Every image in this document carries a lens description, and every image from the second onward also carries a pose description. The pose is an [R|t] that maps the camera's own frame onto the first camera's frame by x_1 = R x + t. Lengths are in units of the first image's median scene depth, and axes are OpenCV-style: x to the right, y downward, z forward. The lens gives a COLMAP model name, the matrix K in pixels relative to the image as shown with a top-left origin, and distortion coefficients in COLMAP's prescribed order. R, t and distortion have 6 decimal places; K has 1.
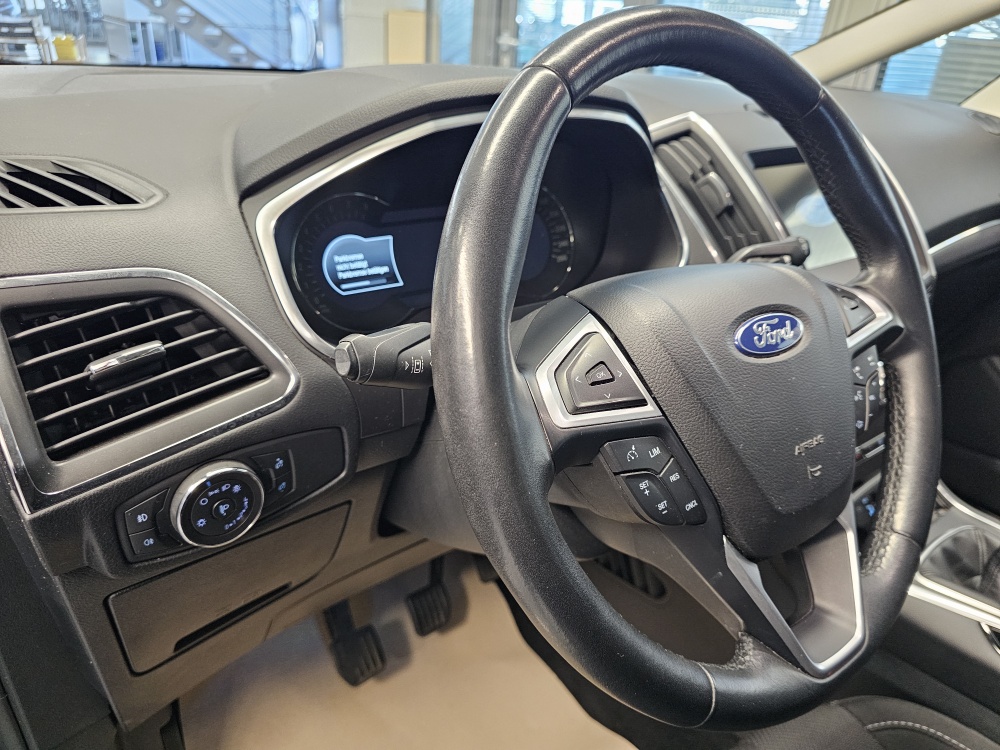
lens RADIAL K [[692.6, 0, 504.6], [0, 692.6, 381.6], [0, 0, 1]] dist [0.043219, -0.045864]
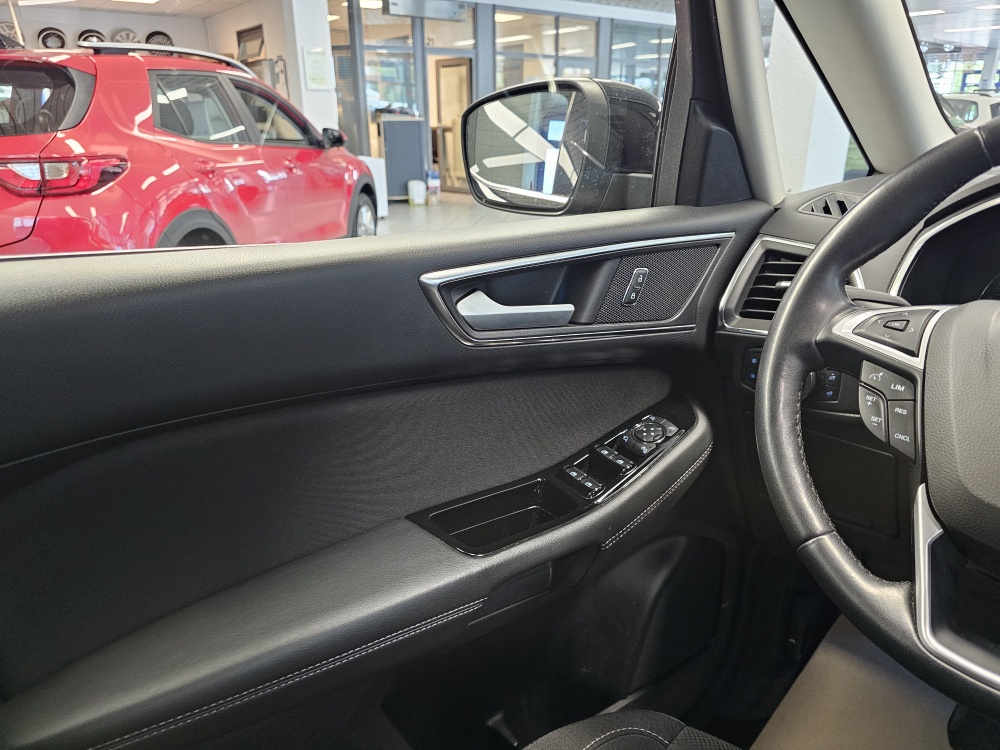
lens RADIAL K [[692.6, 0, 507.2], [0, 692.6, 375.9], [0, 0, 1]] dist [0.043219, -0.045864]
pose [[0.080410, 0.290950, -0.953353, 1.277471], [-0.459353, 0.859647, 0.223609, 0.110693], [0.884607, 0.419946, 0.202773, 0.012554]]
